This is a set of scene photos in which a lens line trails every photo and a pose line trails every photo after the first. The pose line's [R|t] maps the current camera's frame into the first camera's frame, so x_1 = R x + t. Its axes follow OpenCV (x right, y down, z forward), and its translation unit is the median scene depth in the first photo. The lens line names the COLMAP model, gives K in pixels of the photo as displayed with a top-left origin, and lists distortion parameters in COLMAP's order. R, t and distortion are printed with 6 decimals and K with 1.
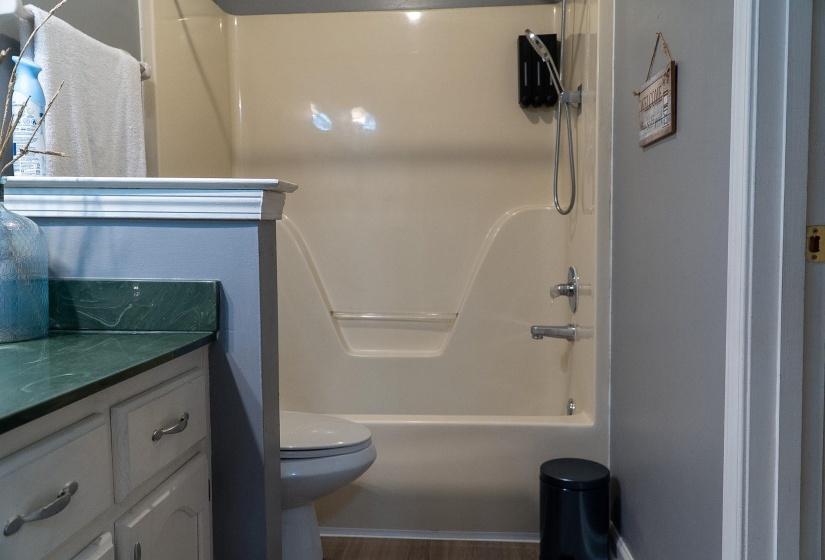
lens RADIAL K [[684.0, 0, 408.9], [0, 684.0, 279.4], [0, 0, 1]] dist [0.030257, -0.022208]
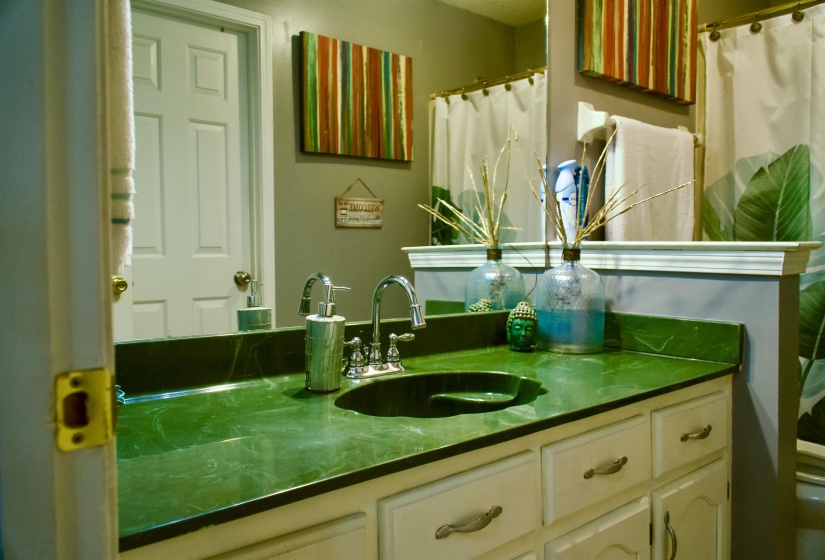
lens RADIAL K [[684.0, 0, 410.2], [0, 684.0, 281.8], [0, 0, 1]] dist [0.030257, -0.022208]
pose [[0.707606, 0.039272, -0.705515, 0.171467], [-0.034601, 0.999182, 0.020915, -0.079080], [0.705760, 0.009612, 0.708386, -0.304470]]
